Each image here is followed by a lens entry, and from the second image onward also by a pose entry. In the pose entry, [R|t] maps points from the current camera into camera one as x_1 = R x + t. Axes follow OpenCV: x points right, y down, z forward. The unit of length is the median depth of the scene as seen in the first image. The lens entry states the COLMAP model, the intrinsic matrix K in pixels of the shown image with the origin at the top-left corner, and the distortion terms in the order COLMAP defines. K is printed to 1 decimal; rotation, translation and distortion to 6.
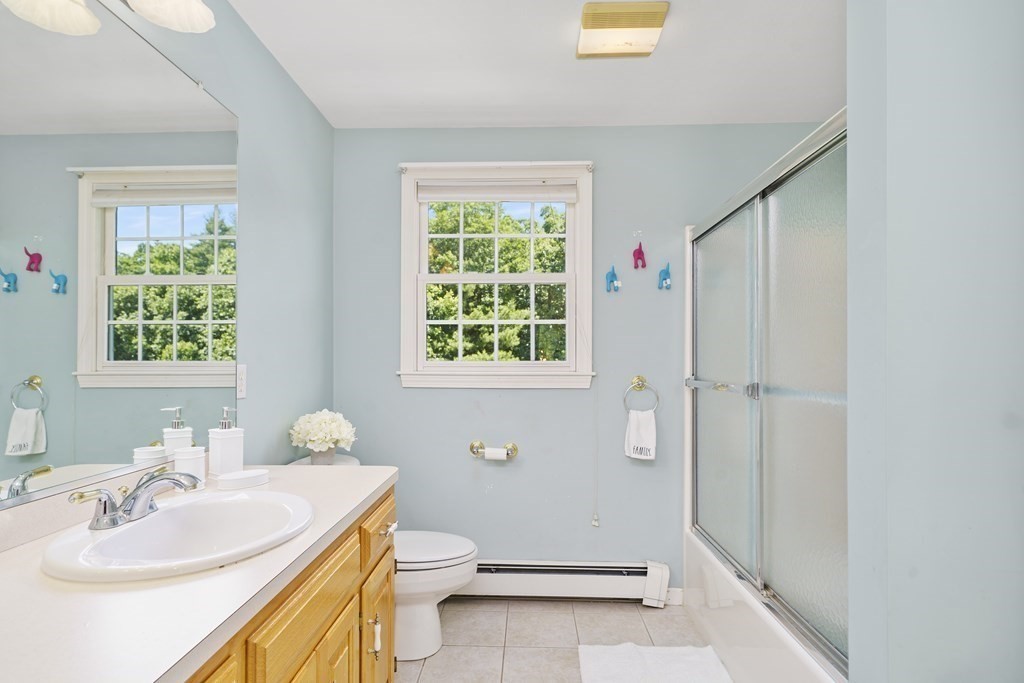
lens RADIAL K [[538.6, 0, 506.3], [0, 538.6, 356.2], [0, 0, 1]] dist [-0.002279, -0.000962]
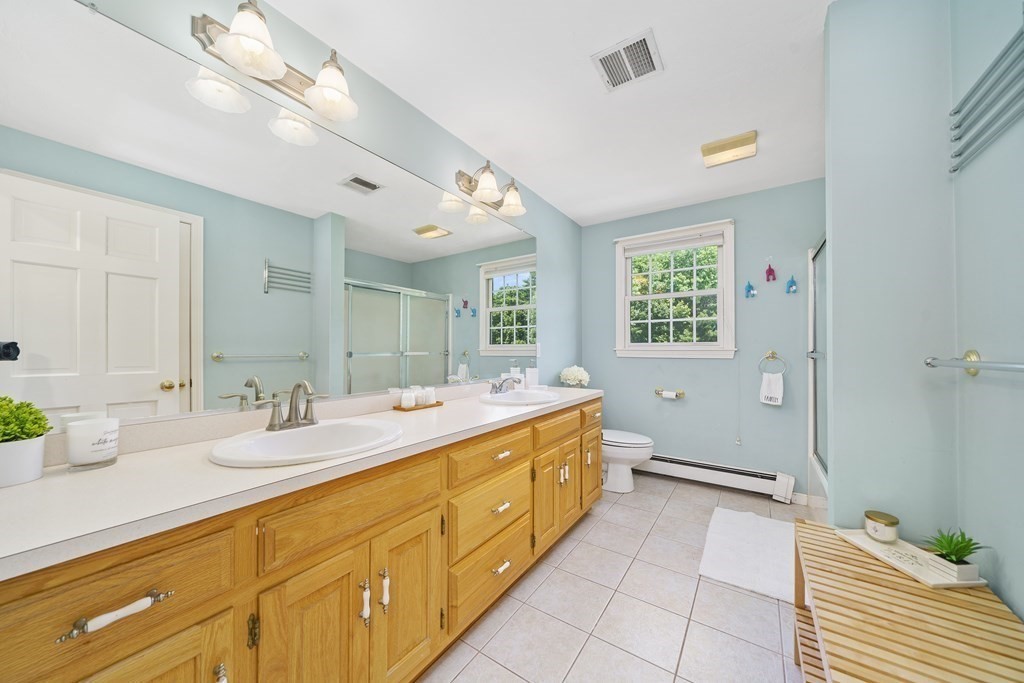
lens RADIAL K [[351.4, 0, 510.3], [0, 351.4, 348.3], [0, 0, 1]] dist [0.009582, -0.000088]
pose [[0.843739, -0.002735, -0.536747, 0.160296], [0.003296, 0.999995, 0.000086, 0.026929], [0.536744, -0.001842, 0.843743, -0.253405]]
